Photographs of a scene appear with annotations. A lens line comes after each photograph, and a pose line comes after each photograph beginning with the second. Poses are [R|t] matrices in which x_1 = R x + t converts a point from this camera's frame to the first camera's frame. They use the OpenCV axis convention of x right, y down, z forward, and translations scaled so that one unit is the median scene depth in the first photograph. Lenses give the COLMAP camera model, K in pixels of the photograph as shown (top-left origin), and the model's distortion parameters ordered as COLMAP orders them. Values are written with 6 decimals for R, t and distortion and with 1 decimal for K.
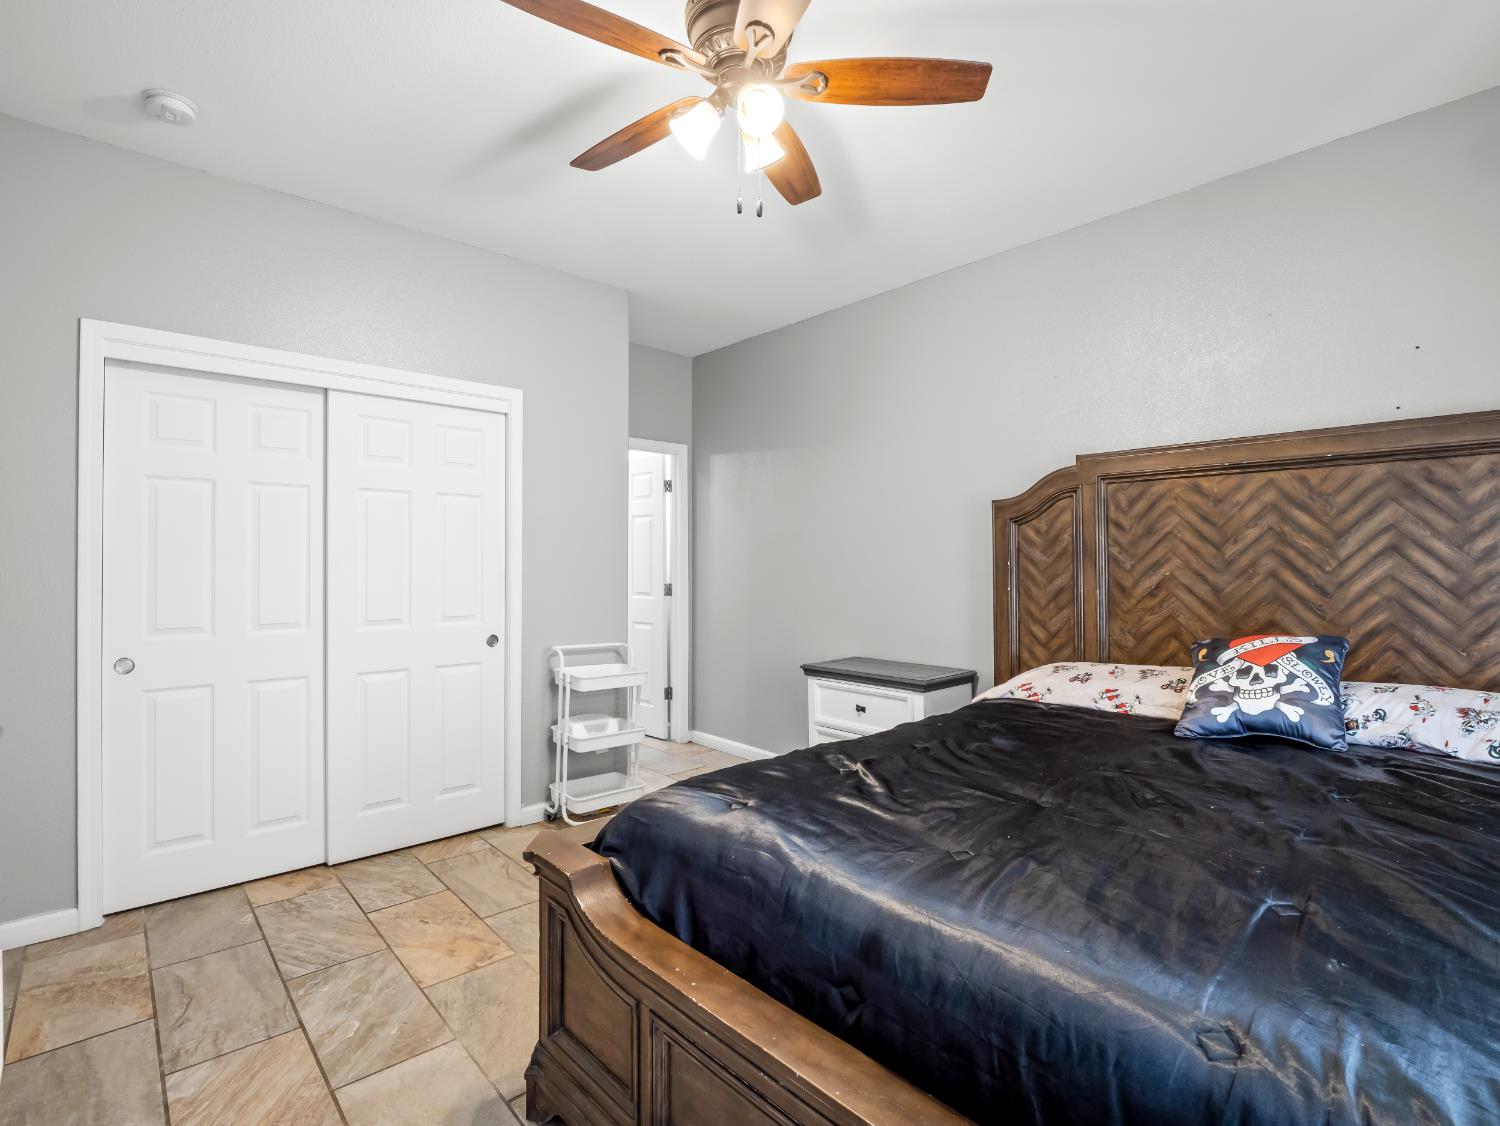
lens RADIAL K [[725.7, 0, 743.3], [0, 725.7, 552.8], [0, 0, 1]] dist [-0.019342, 0.000014]
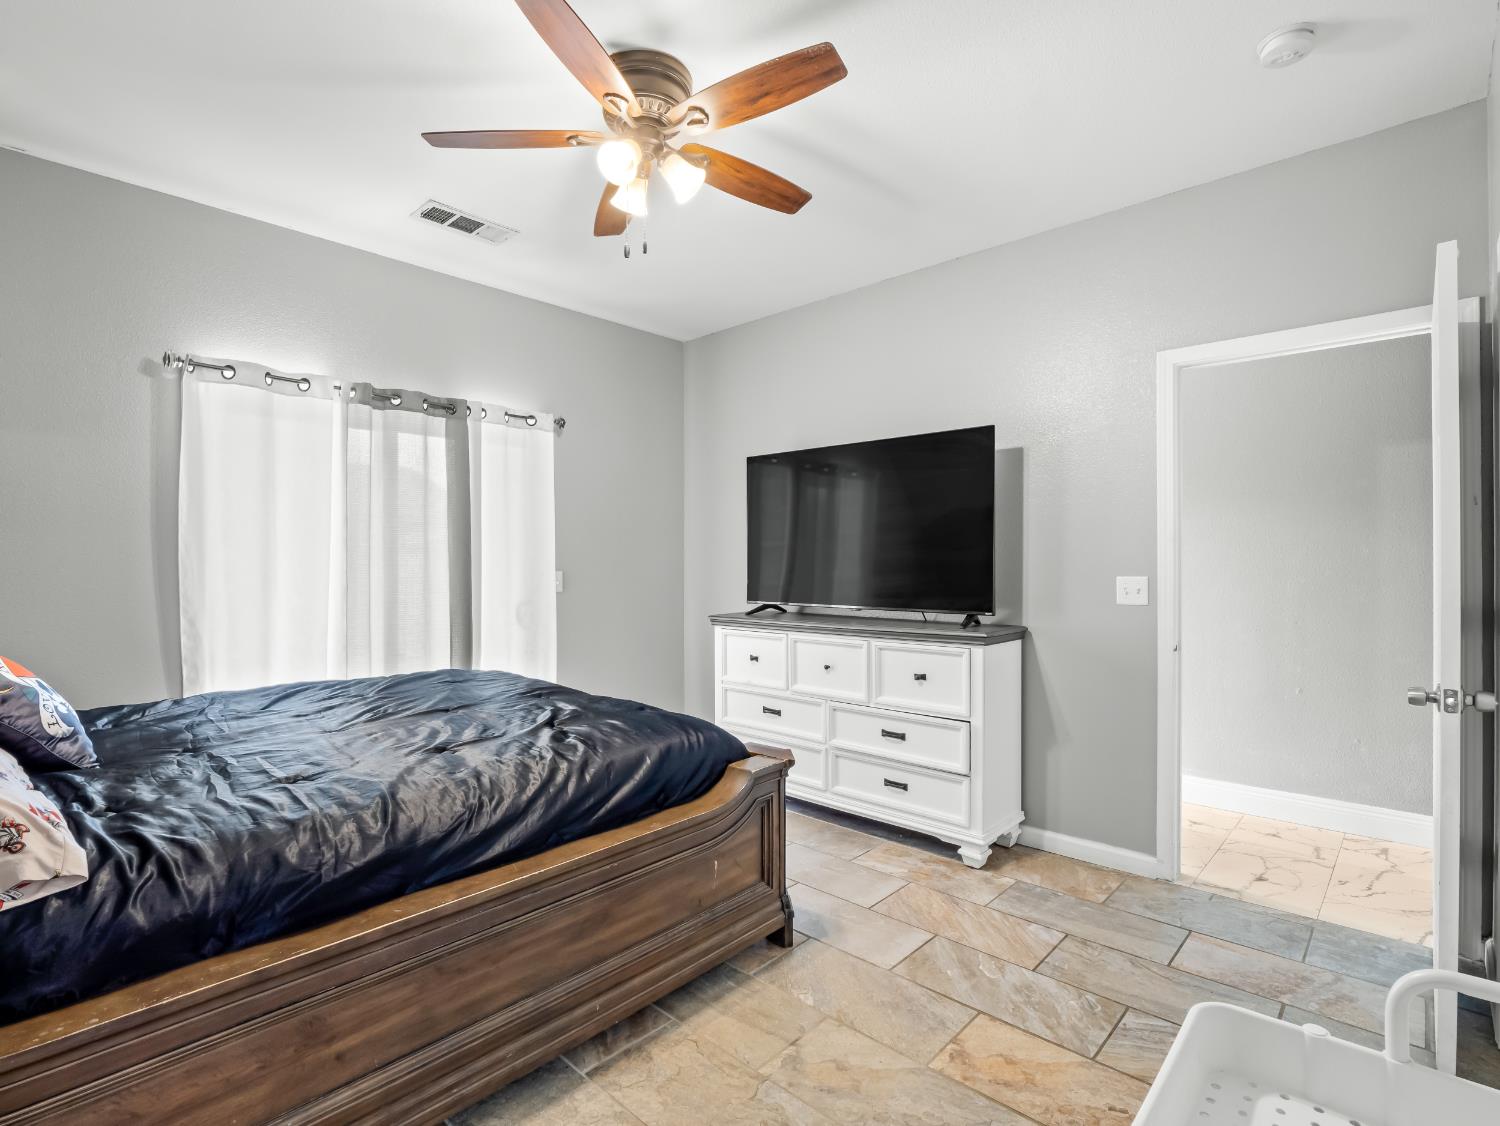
lens RADIAL K [[725.7, 0, 744.9], [0, 725.7, 562.9], [0, 0, 1]] dist [-0.019342, 0.000014]
pose [[-0.995601, 0.000059, -0.093695, -0.041940], [0.000372, 0.999994, -0.003333, 0.015469], [0.093694, -0.003354, -0.995595, 1.493321]]
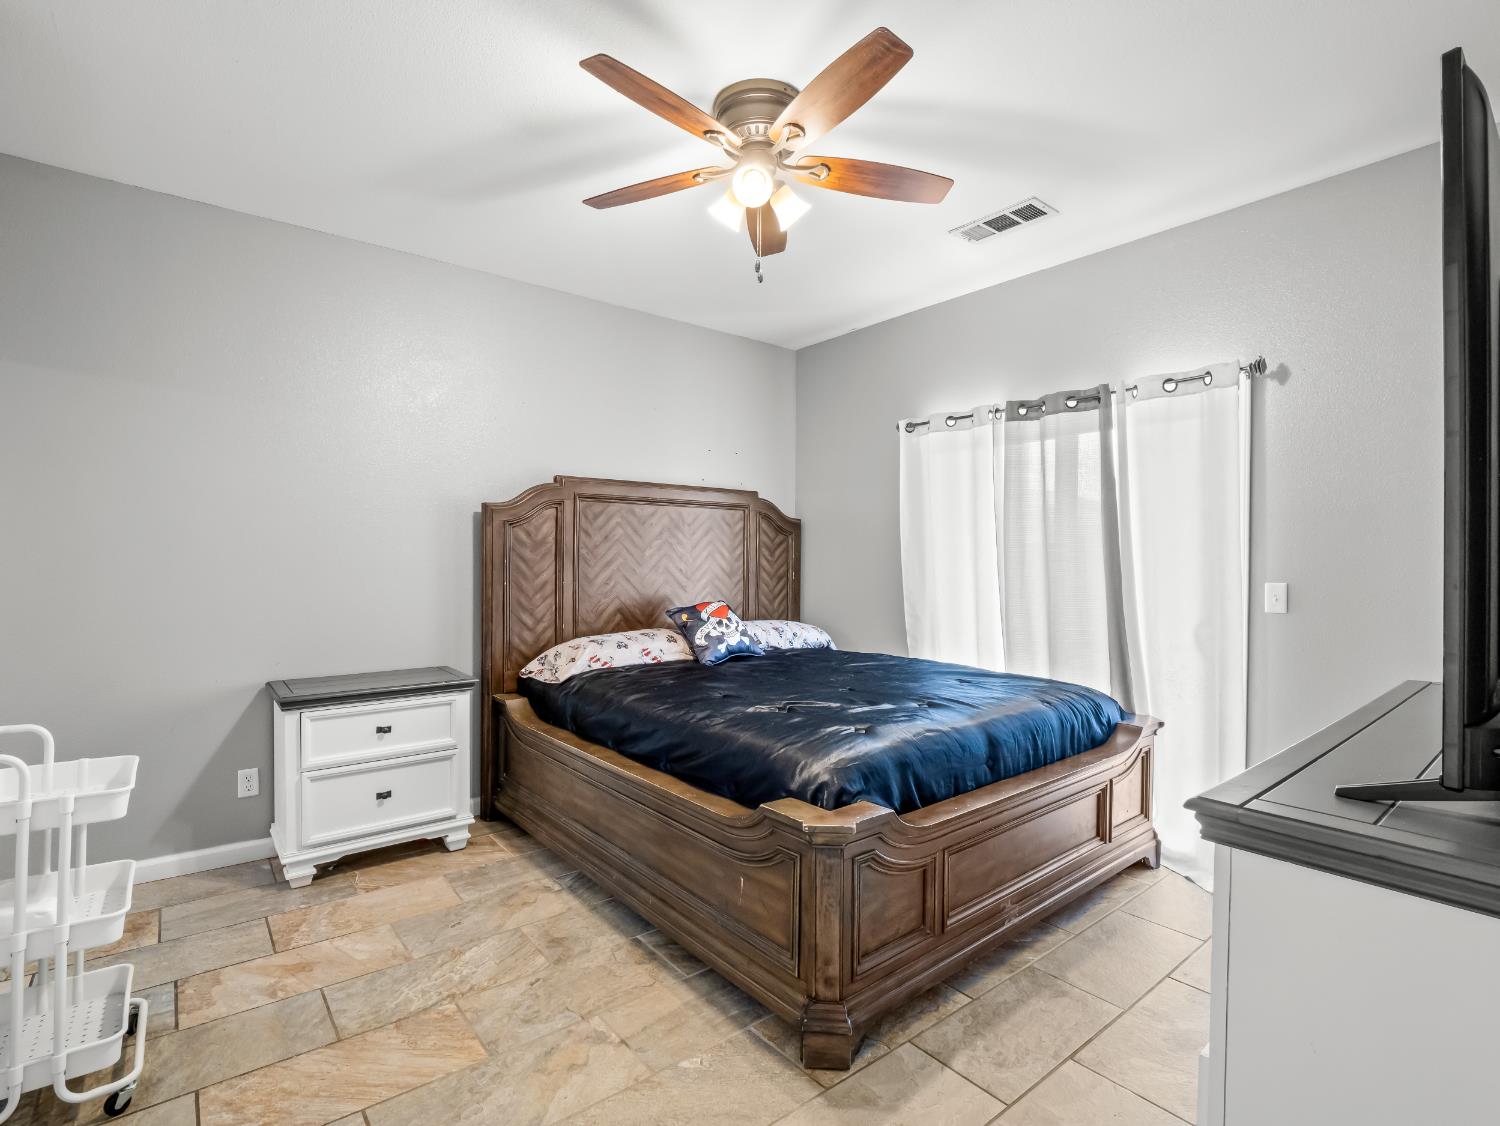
lens RADIAL K [[725.7, 0, 738.3], [0, 725.7, 564.0], [0, 0, 1]] dist [-0.019342, 0.000014]
pose [[0.048223, -0.003678, 0.998830, -0.838025], [-0.018224, 0.999824, 0.004561, 0.008524], [-0.998670, -0.018423, 0.048147, 0.673031]]
